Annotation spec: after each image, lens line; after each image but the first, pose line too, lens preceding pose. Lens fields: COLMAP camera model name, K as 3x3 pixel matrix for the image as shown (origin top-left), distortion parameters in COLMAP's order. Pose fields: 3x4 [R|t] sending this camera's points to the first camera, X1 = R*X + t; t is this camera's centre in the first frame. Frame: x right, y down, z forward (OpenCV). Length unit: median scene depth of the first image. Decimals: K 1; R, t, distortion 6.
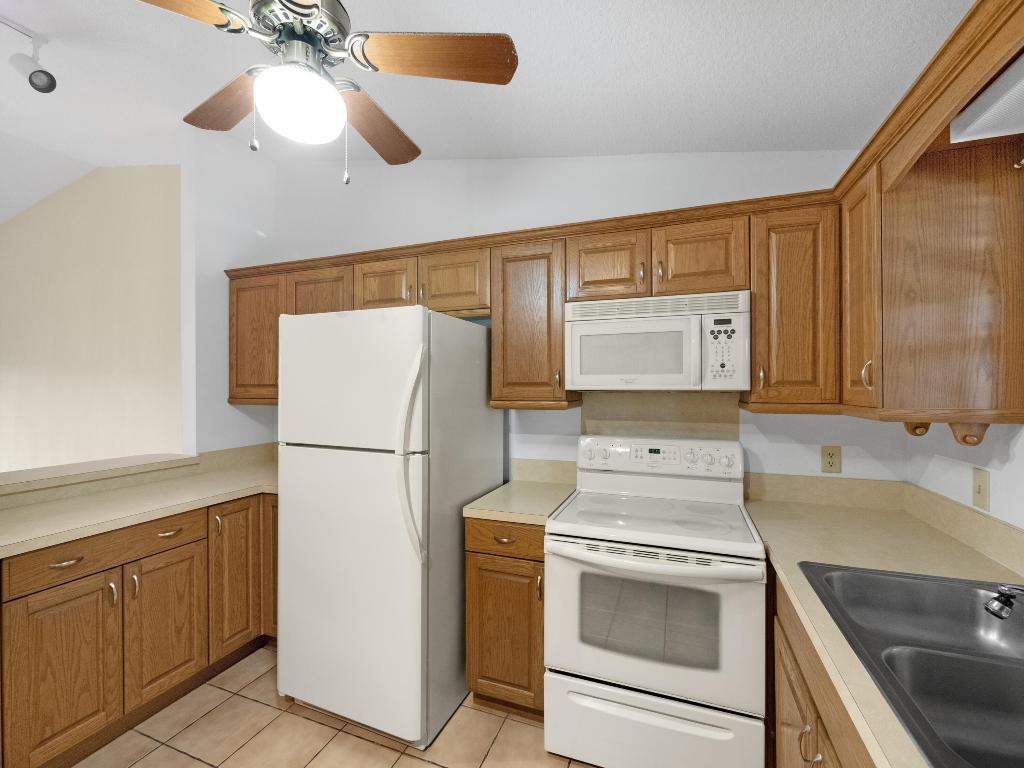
lens RADIAL K [[436.7, 0, 512.0], [0, 436.7, 384.0], [0, 0, 1]] dist [-0.001365, -0.000116]
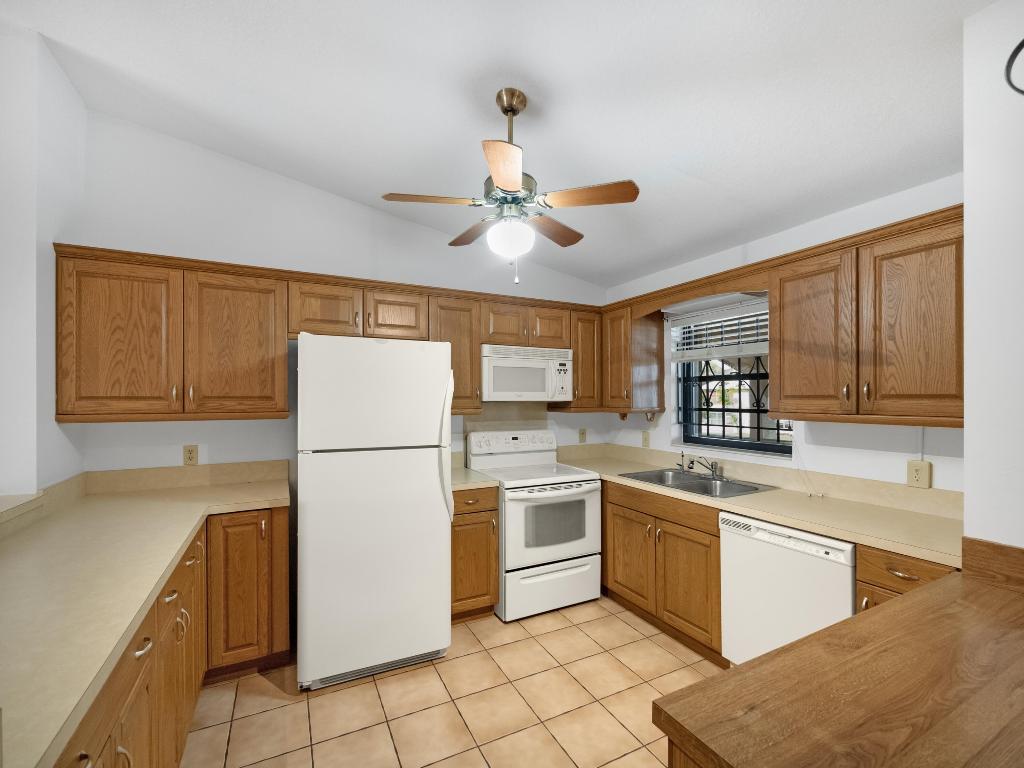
lens RADIAL K [[464.0, 0, 514.1], [0, 464.0, 384.3], [0, 0, 1]] dist [0.000586, -0.000013]
pose [[0.666677, 0.020556, 0.745063, -1.137959], [-0.007300, 0.999752, -0.021050, -0.014010], [-0.745311, 0.008594, 0.666662, -0.178084]]
